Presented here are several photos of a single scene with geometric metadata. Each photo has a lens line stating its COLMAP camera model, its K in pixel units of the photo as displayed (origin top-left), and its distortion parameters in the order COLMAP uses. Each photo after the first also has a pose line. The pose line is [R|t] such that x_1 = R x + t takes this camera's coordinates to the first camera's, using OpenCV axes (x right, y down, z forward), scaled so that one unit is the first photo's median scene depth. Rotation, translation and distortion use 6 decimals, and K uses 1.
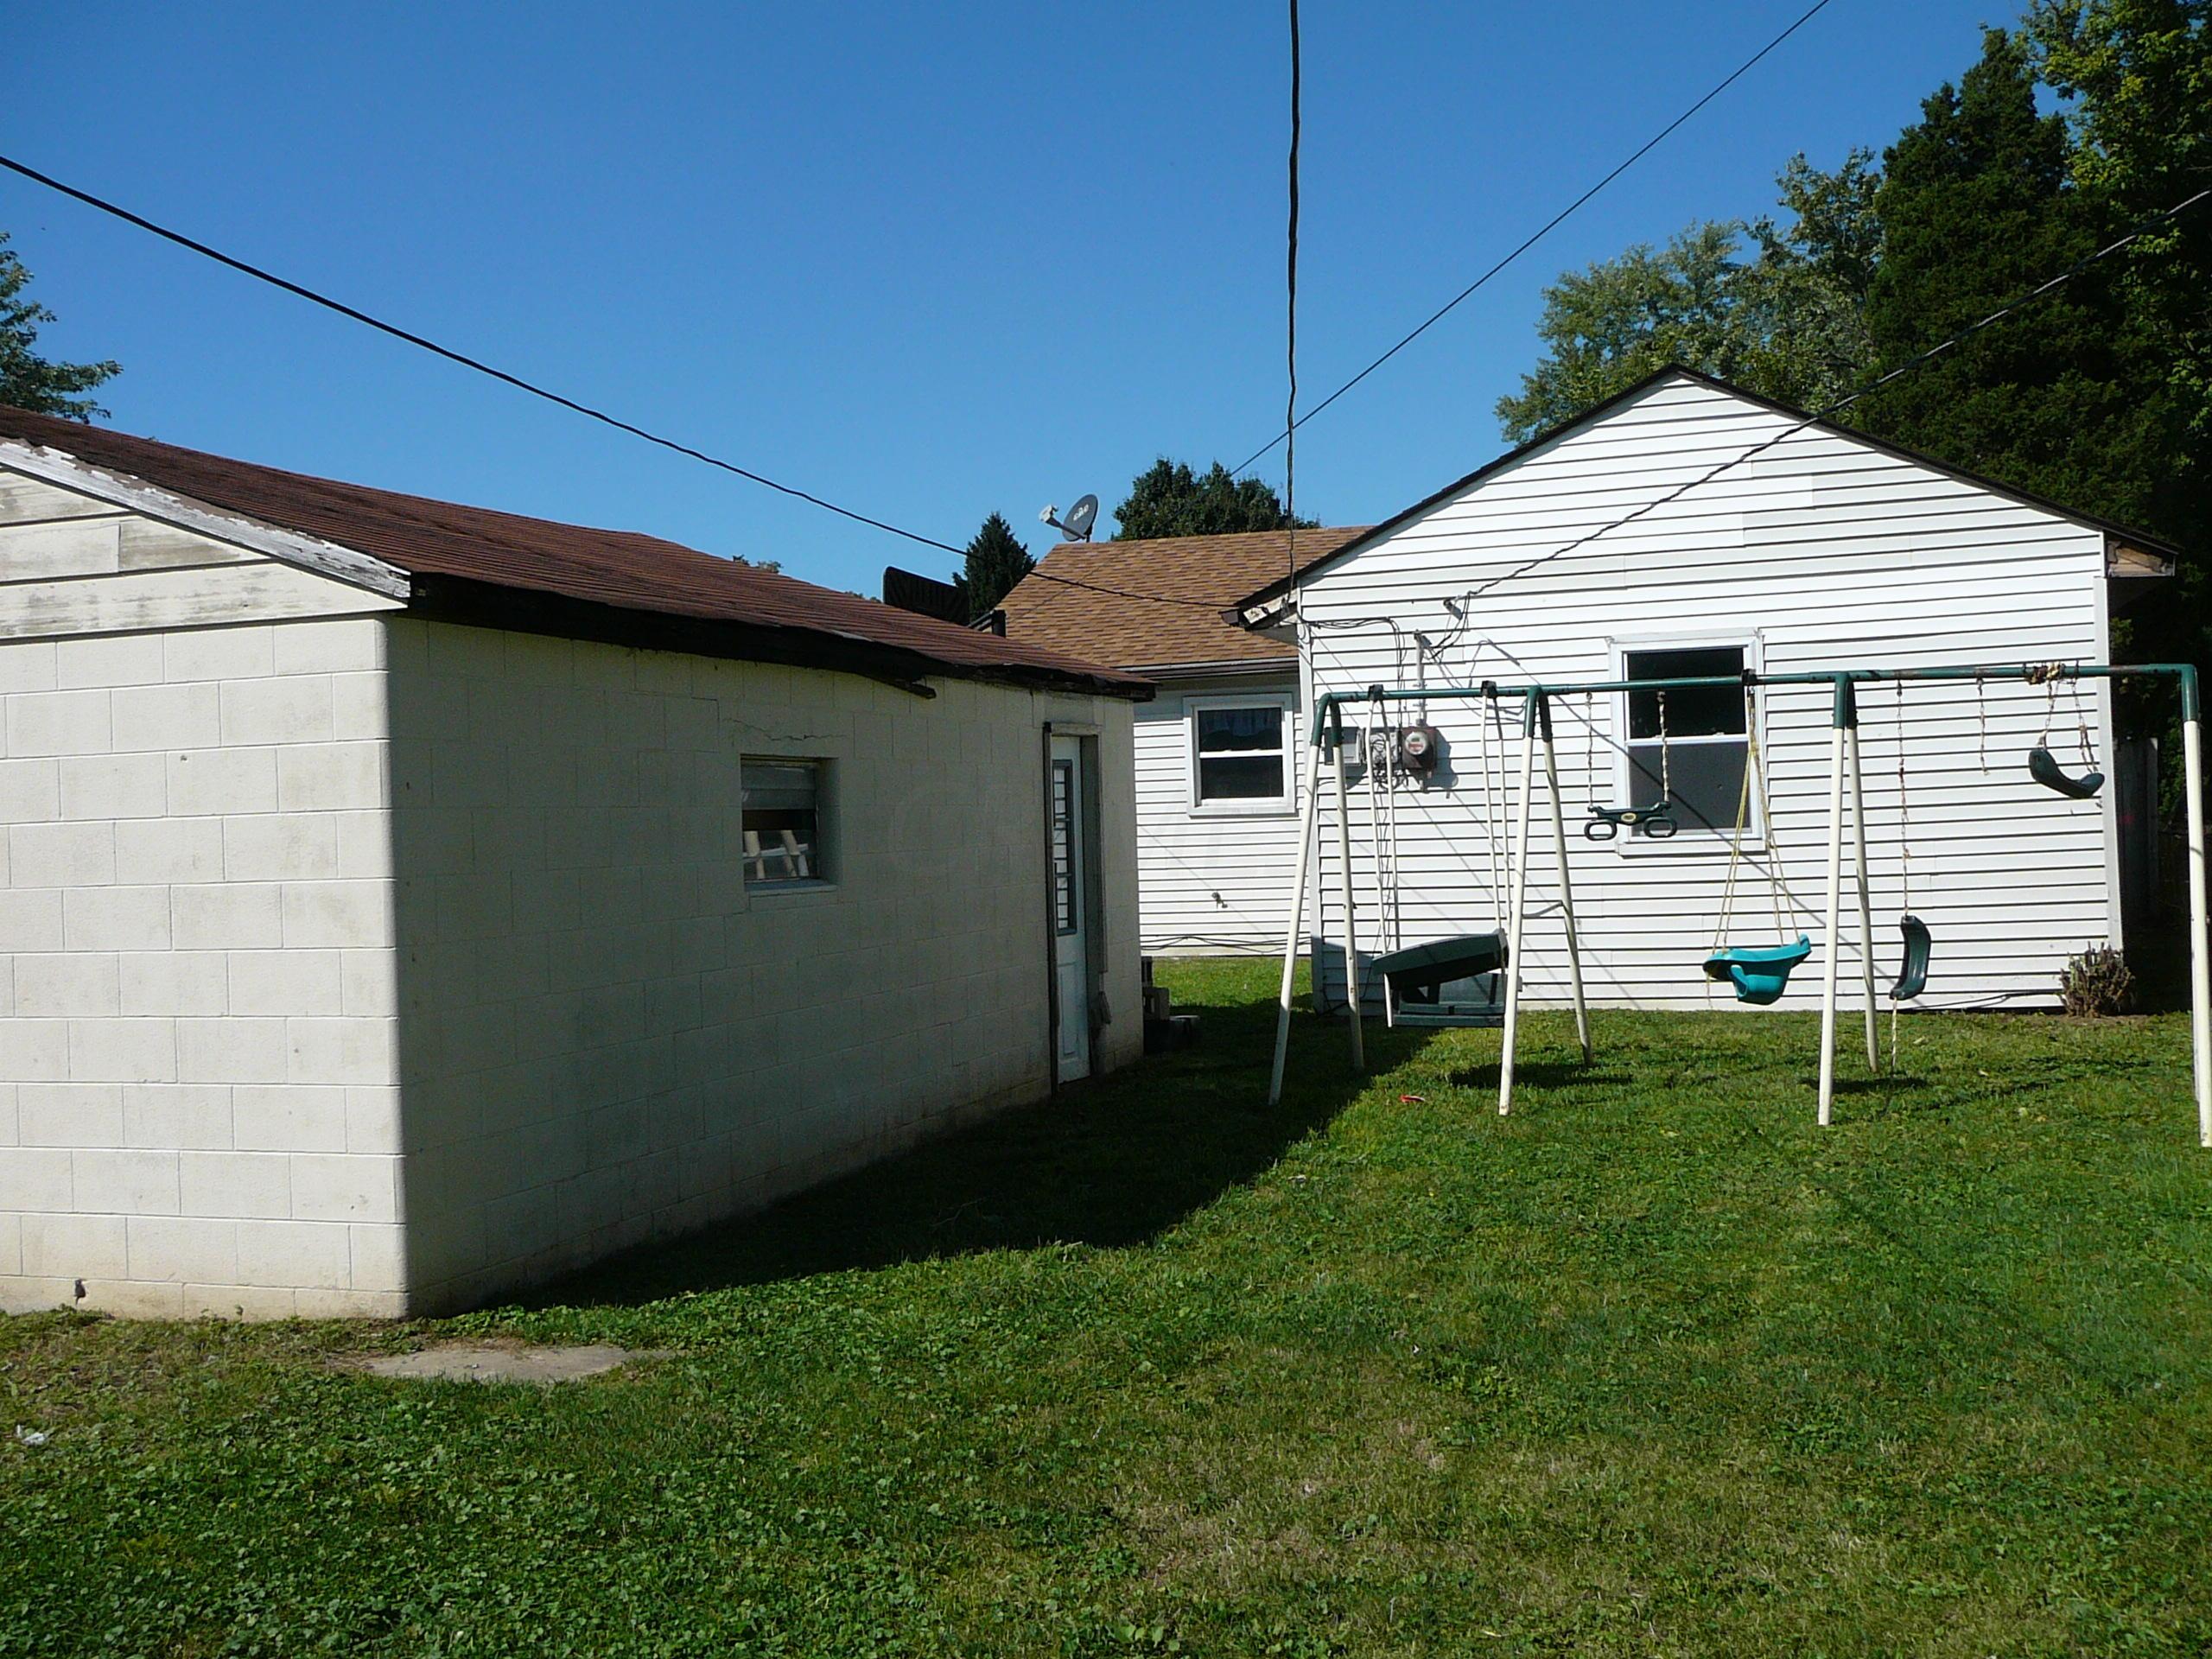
lens RADIAL K [[2304.9, 0, 1107.0], [0, 2304.9, 822.1], [0, 0, 1]] dist [-0.053586, 0.000000]
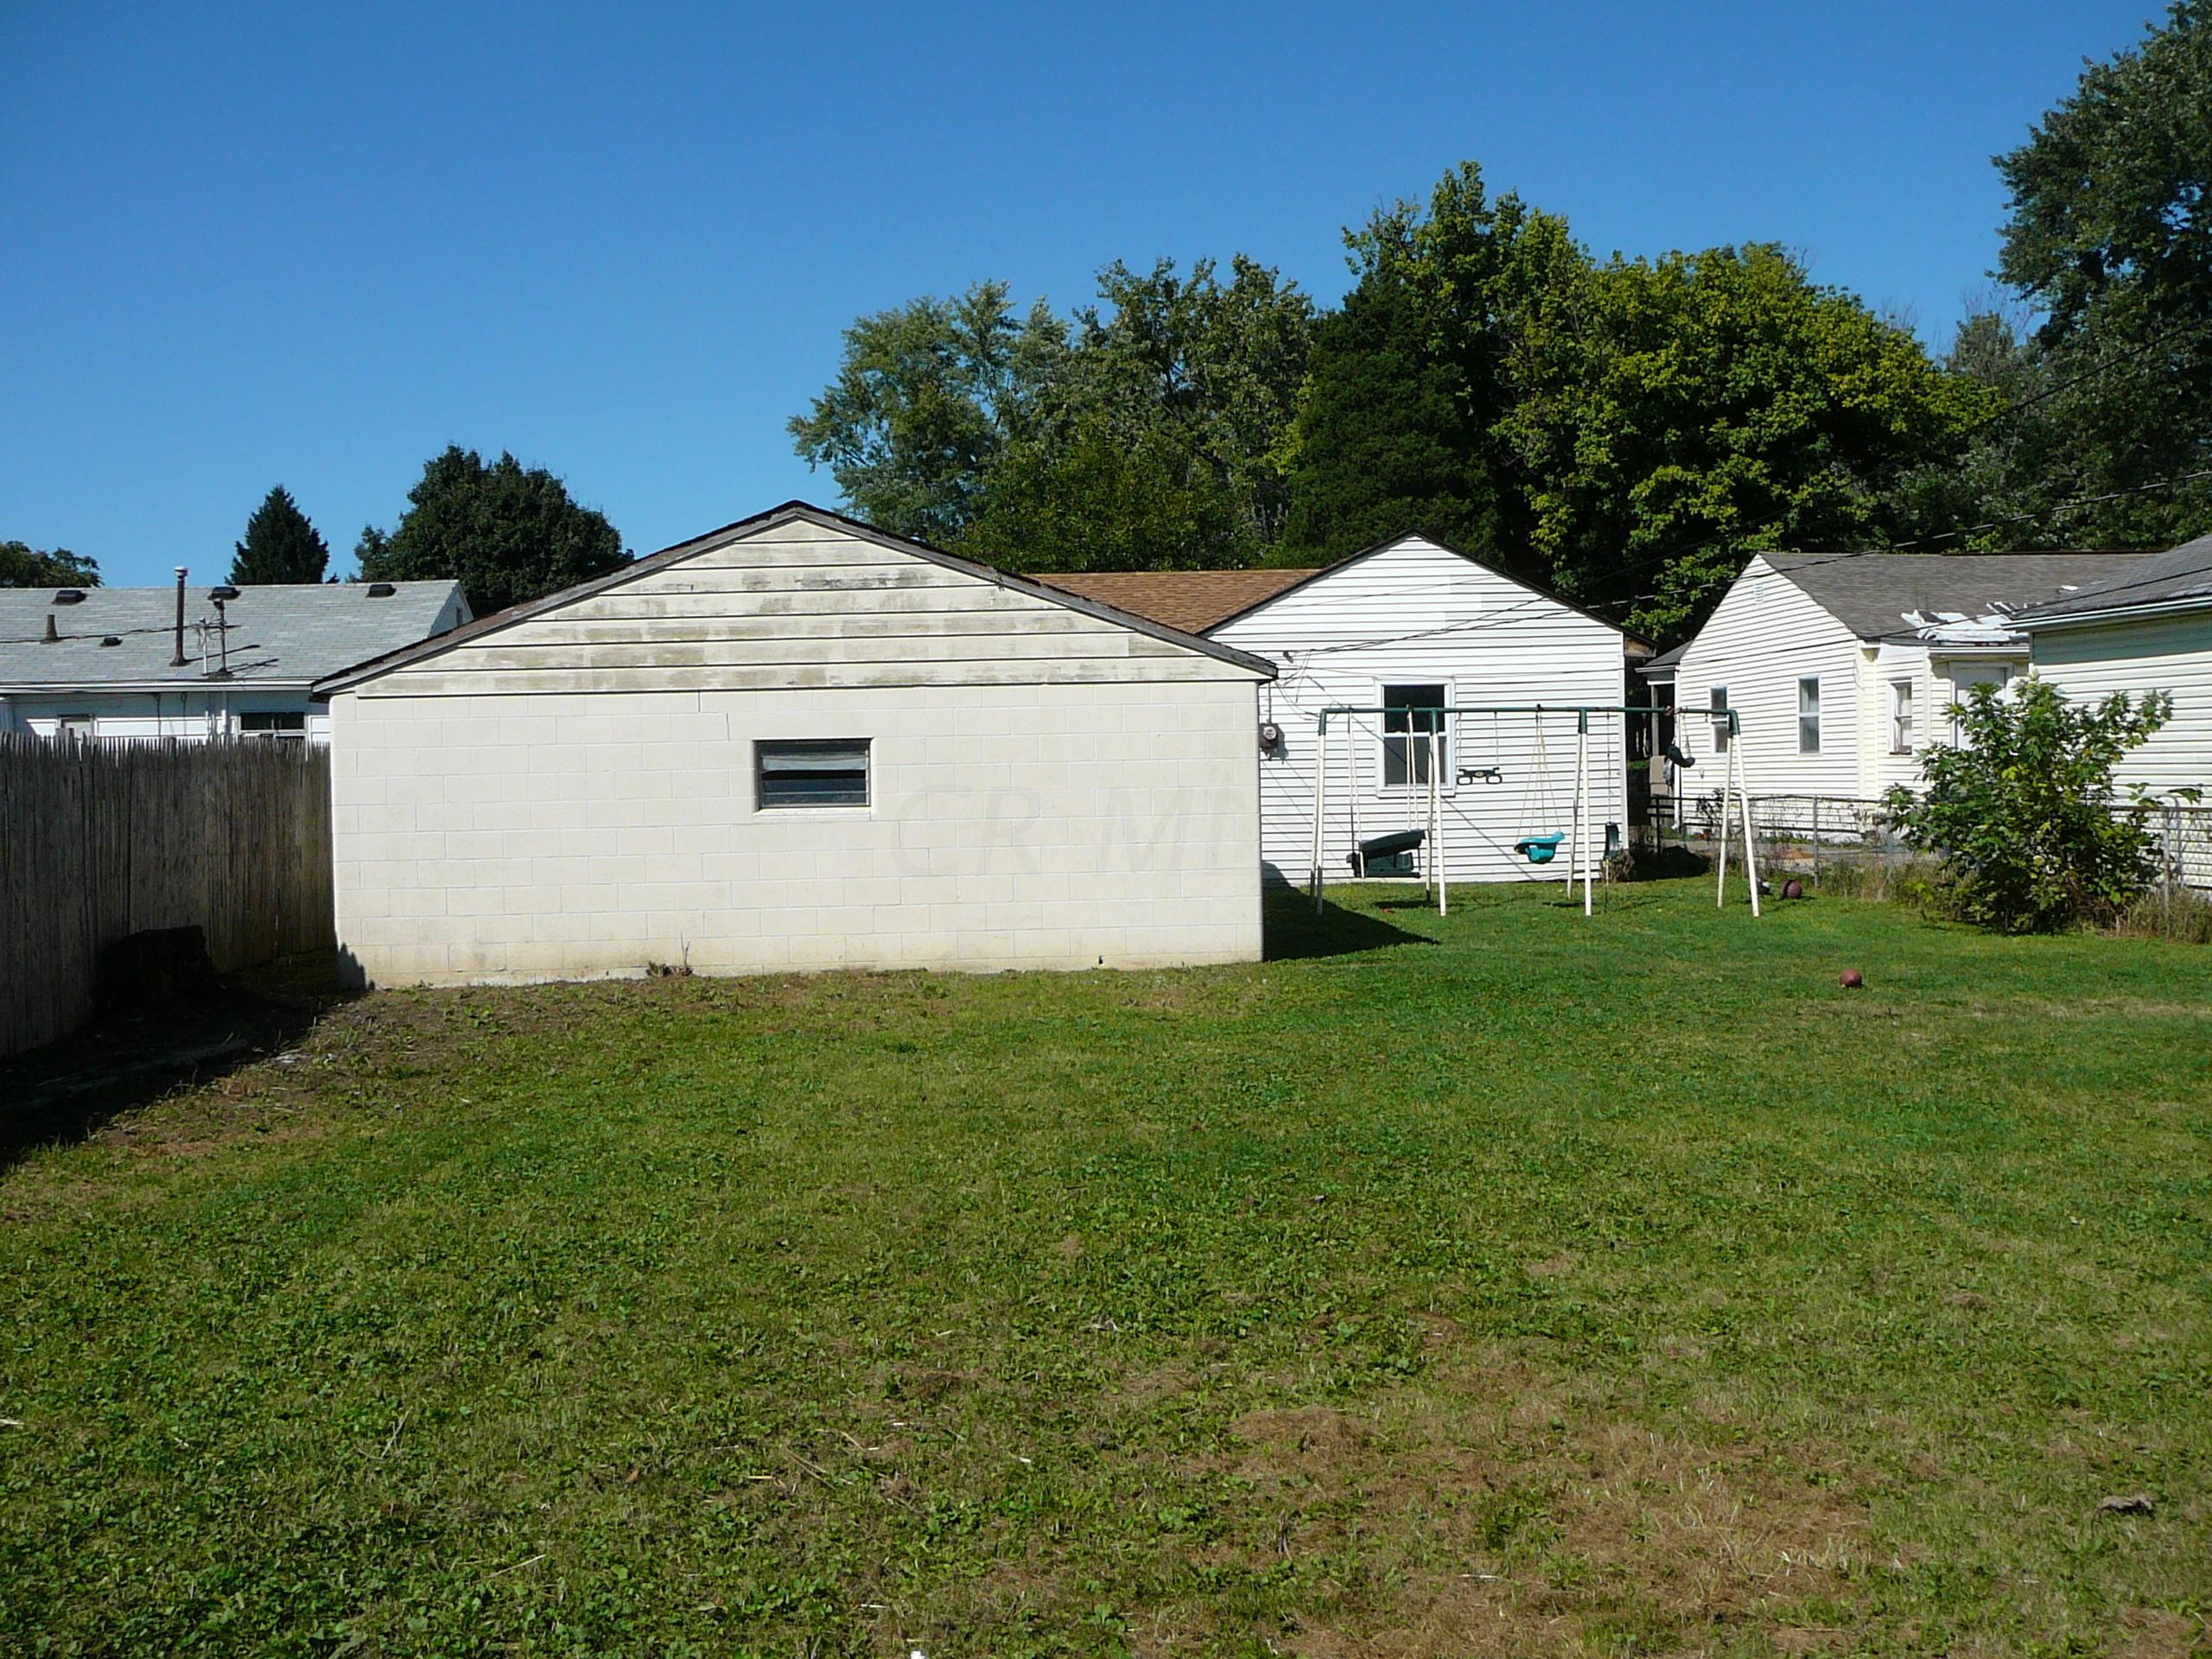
lens RADIAL K [[2304.9, 0, 1103.8], [0, 2304.9, 835.4], [0, 0, 1]] dist [-0.053586, 0.000000]
pose [[0.922523, 0.005721, 0.385899, -0.659674], [-0.012209, 0.999822, 0.014363, 0.020459], [-0.385748, -0.017962, 0.922429, -0.578400]]
